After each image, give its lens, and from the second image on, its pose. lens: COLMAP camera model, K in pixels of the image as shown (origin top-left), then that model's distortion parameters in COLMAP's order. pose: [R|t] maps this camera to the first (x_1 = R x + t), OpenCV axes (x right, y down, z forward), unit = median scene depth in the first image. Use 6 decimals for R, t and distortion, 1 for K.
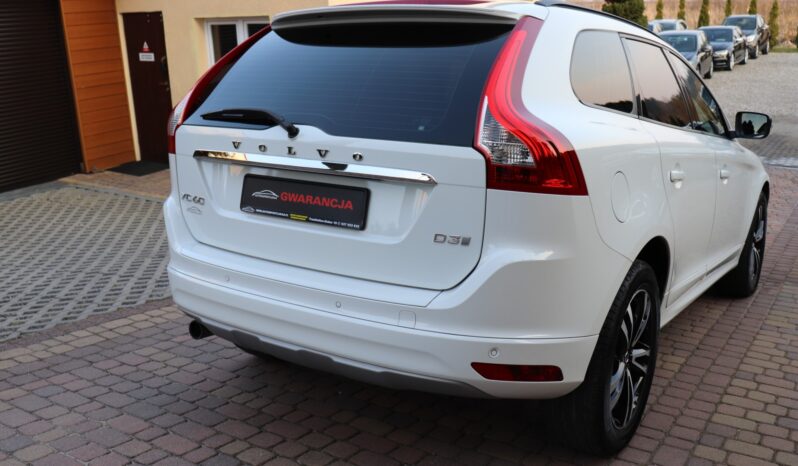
lens RADIAL K [[750.6, 0, 397.5], [0, 750.6, 231.4], [0, 0, 1]] dist [-0.140390, 0.186439]
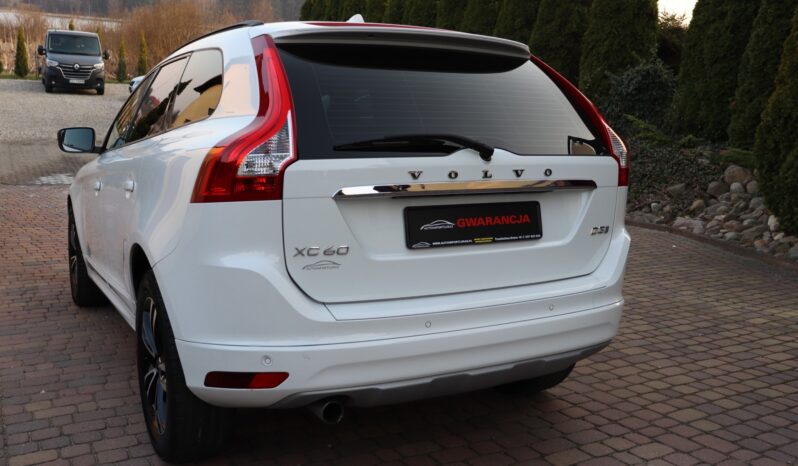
lens RADIAL K [[750.6, 0, 397.5], [0, 750.6, 231.4], [0, 0, 1]] dist [-0.140390, 0.186439]
pose [[0.482092, -0.173603, 0.858749, -0.981220], [0.151434, 0.981930, 0.113492, -0.151827], [-0.862934, 0.075330, 0.499670, 0.569574]]
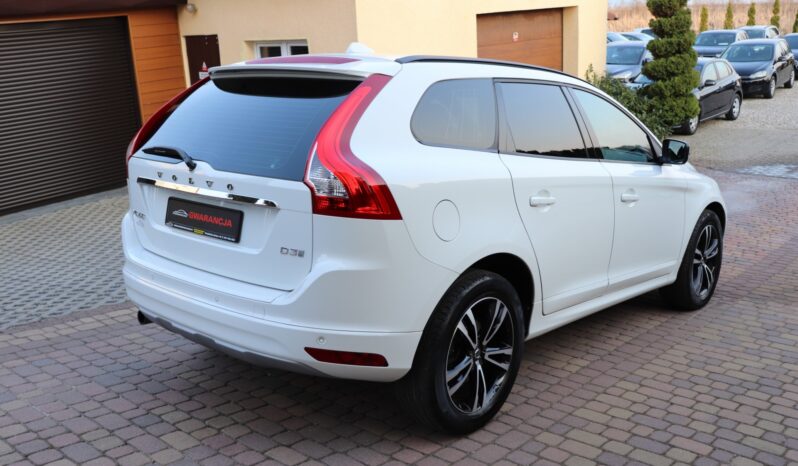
lens RADIAL K [[750.6, 0, 397.5], [0, 750.6, 231.4], [0, 0, 1]] dist [-0.140390, 0.186439]
pose [[0.991810, 0.020358, -0.126091, 0.353813], [-0.021295, 0.999755, -0.006089, -0.017748], [0.125936, 0.008724, 0.992000, -0.226340]]
